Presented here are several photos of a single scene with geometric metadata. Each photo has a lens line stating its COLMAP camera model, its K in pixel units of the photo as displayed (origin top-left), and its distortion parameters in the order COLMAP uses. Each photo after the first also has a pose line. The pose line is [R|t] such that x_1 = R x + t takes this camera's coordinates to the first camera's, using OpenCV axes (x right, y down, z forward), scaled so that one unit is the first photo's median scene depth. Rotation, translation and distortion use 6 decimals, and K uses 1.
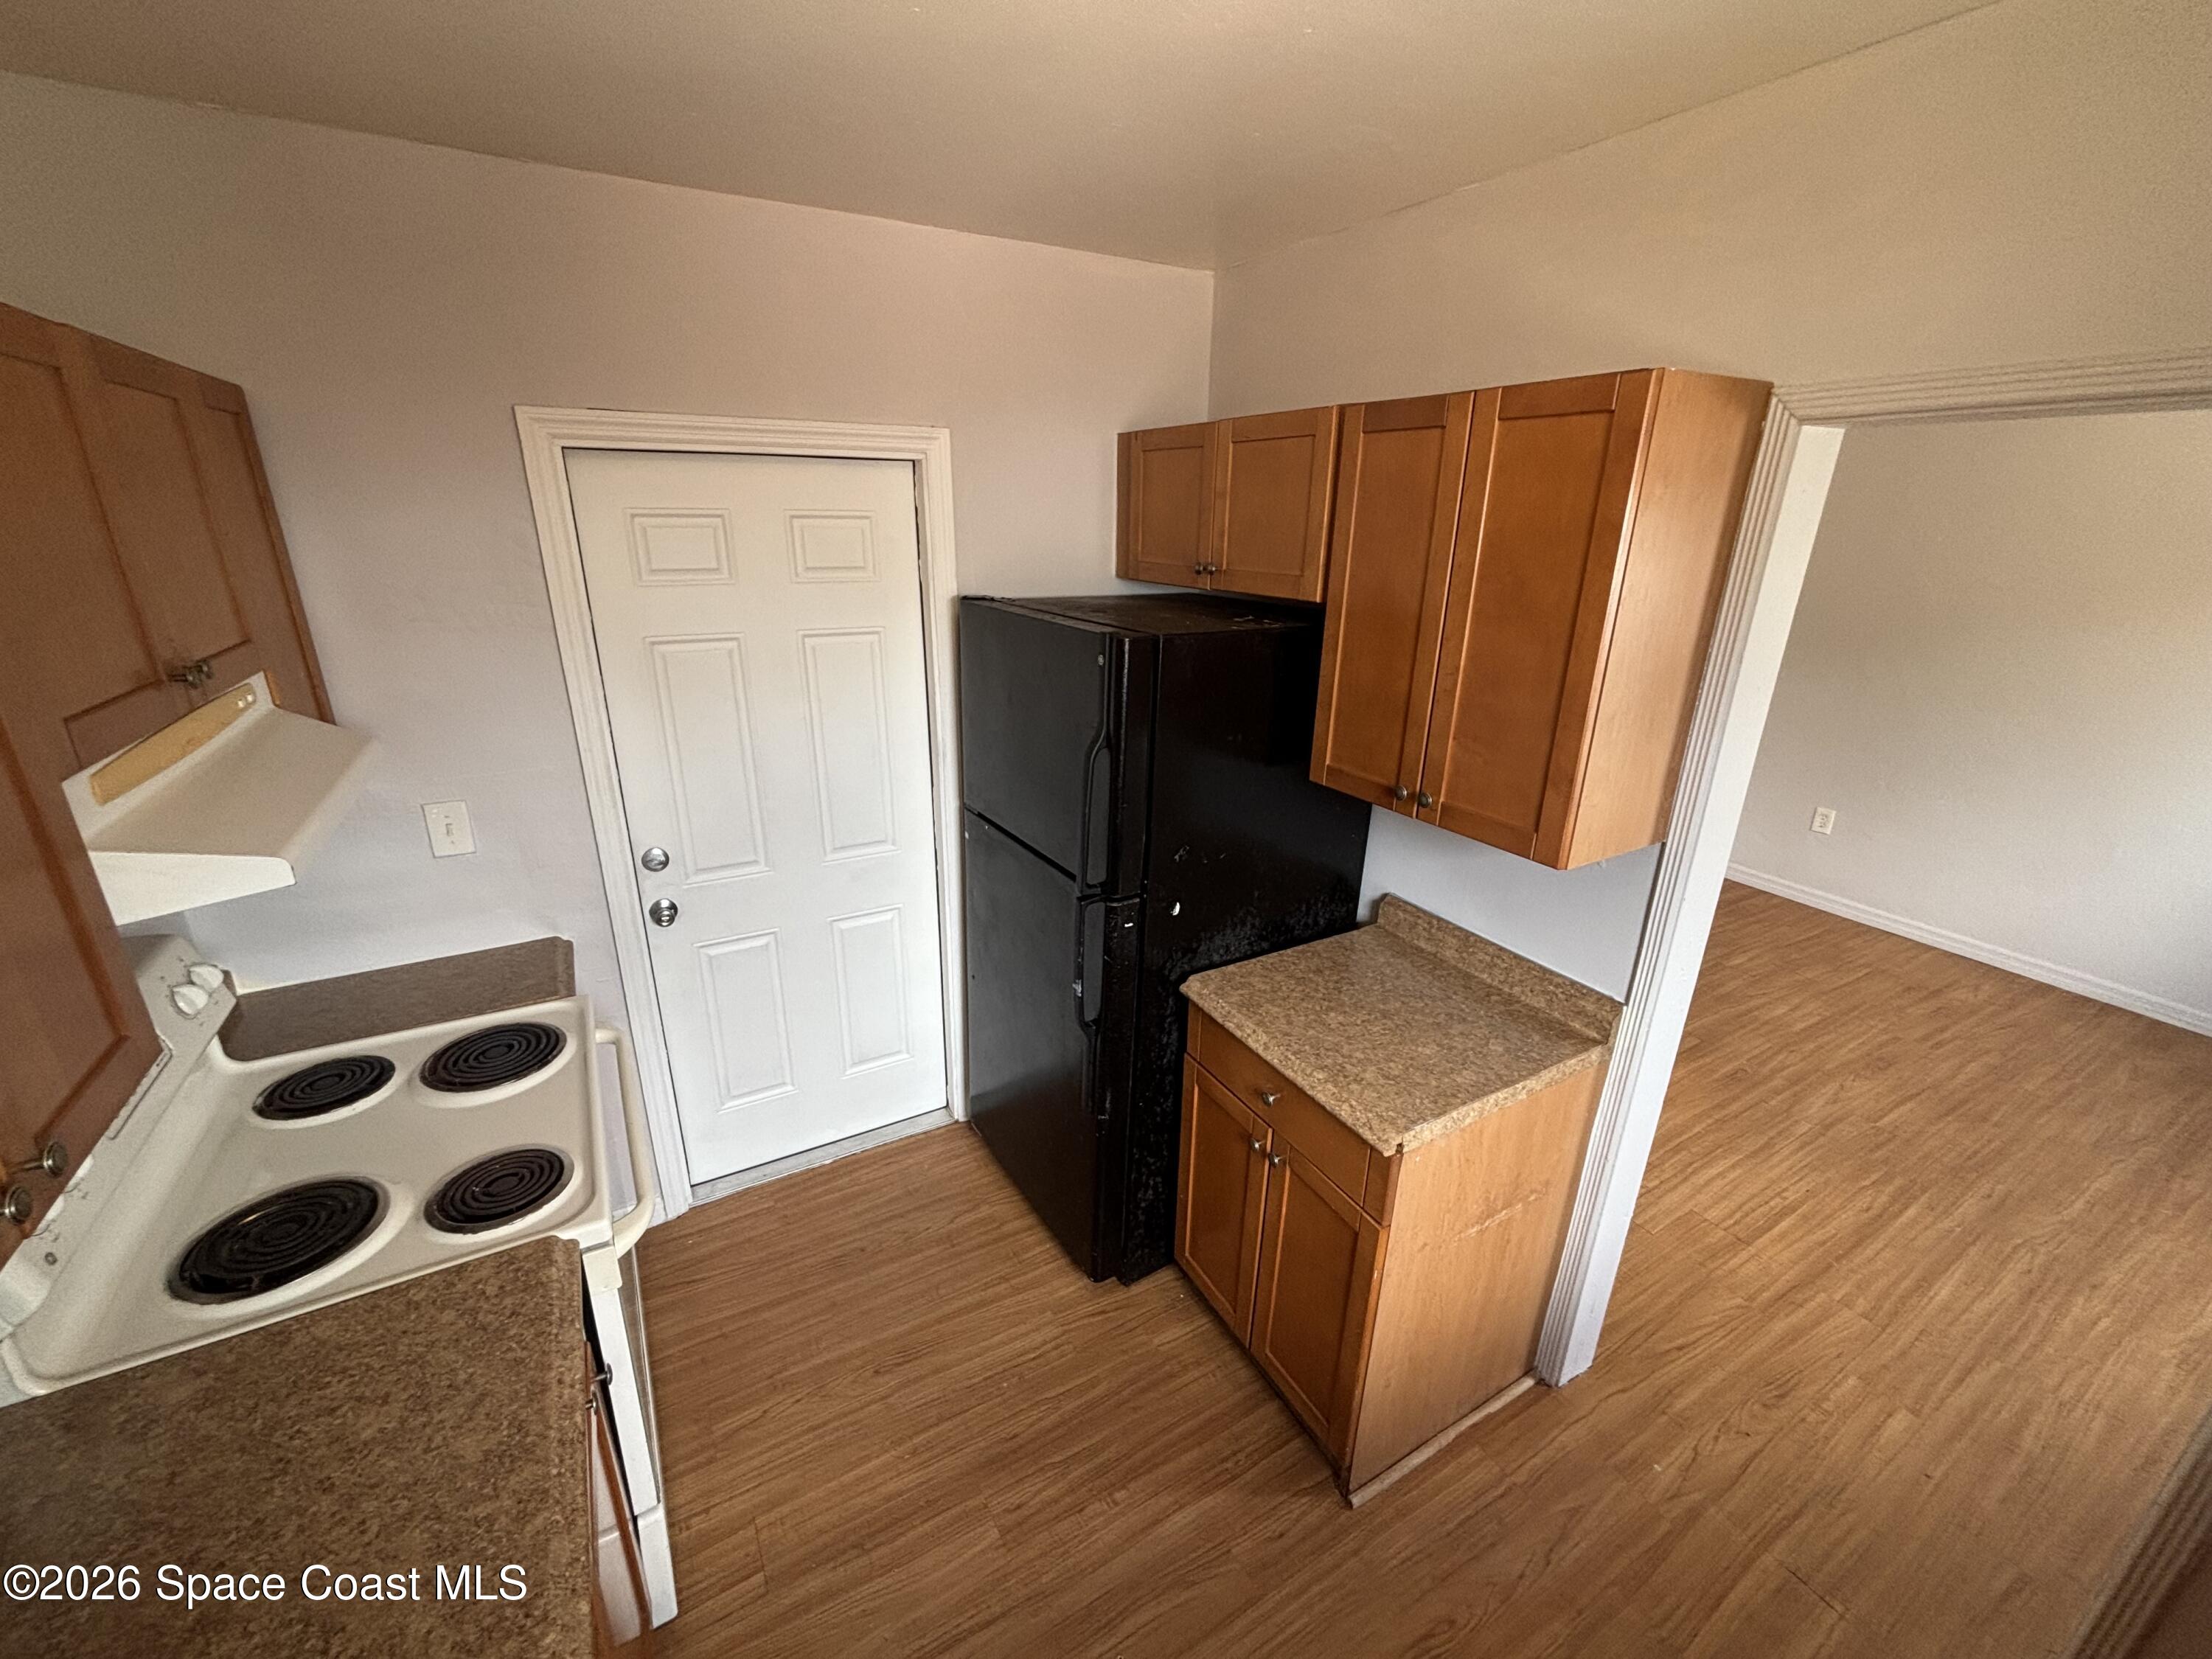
lens RADIAL K [[888.8, 0, 1099.2], [0, 888.8, 830.8], [0, 0, 1]] dist [-0.005393, 0.000722]
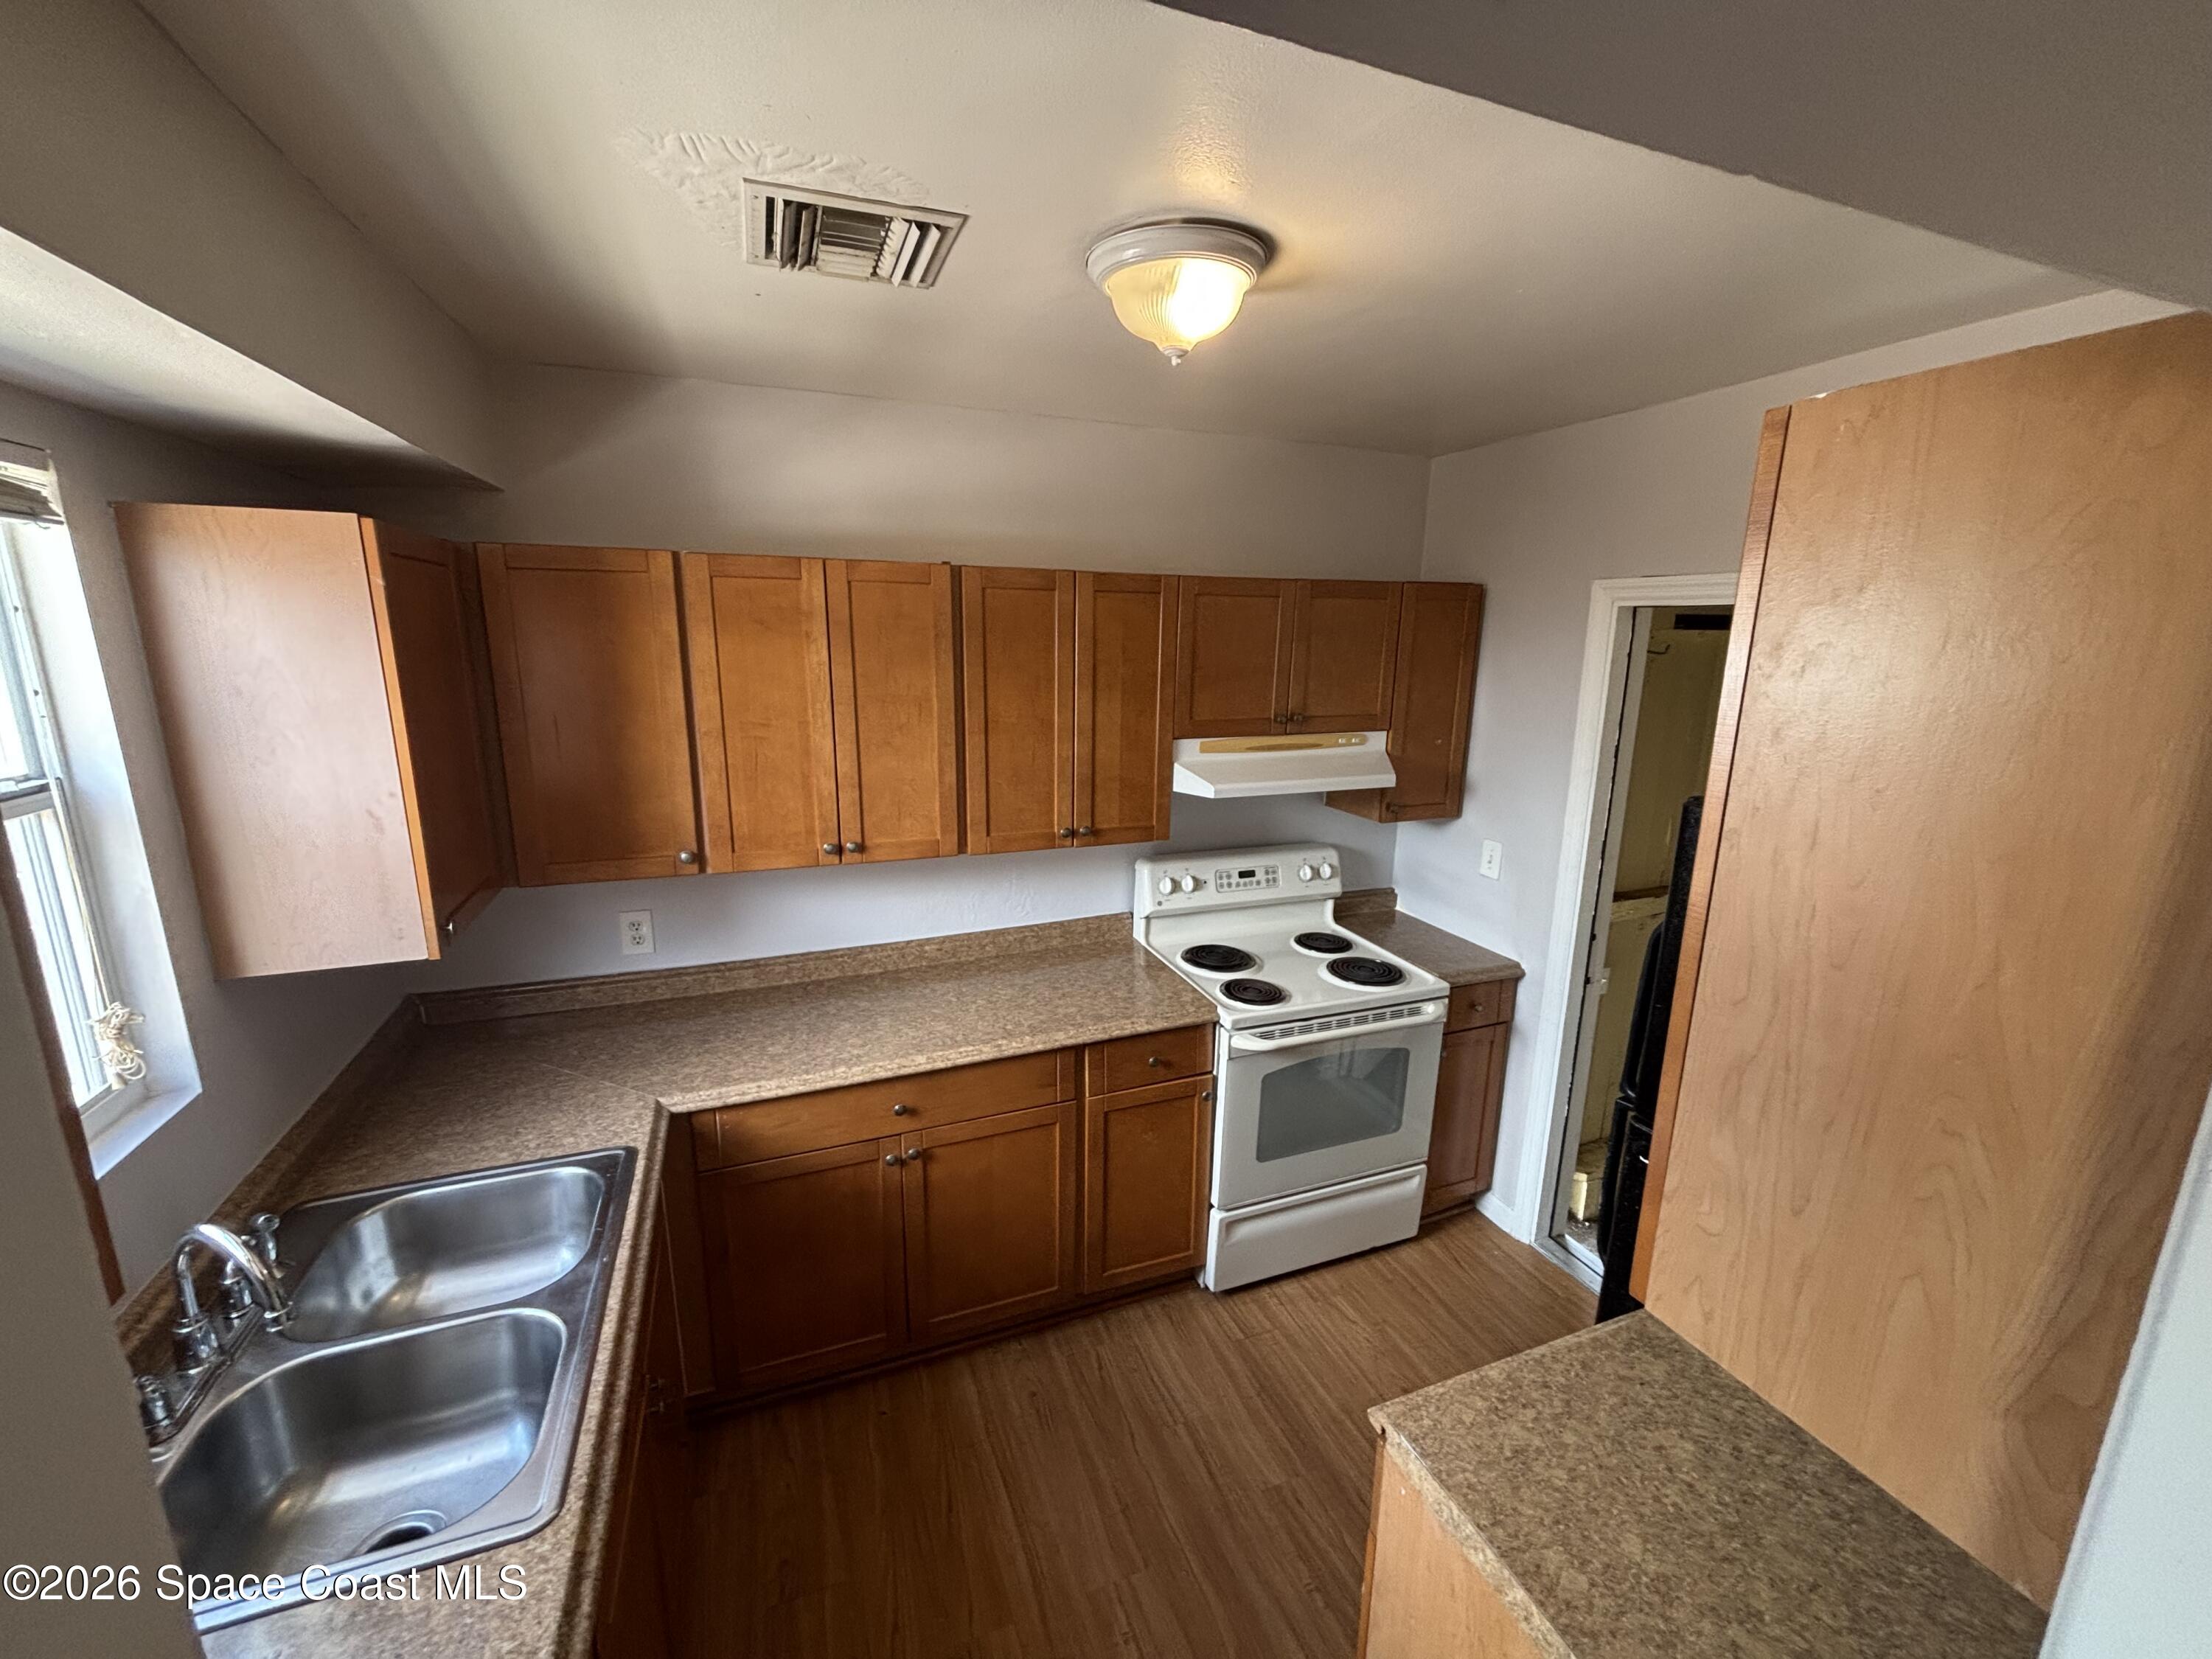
lens RADIAL K [[888.8, 0, 1099.9], [0, 888.8, 828.3], [0, 0, 1]] dist [-0.005393, 0.000722]
pose [[-0.148792, 0.197923, -0.968859, 0.920900], [-0.345553, 0.907591, 0.238476, -0.206846], [0.926528, 0.370276, -0.066649, 0.554984]]
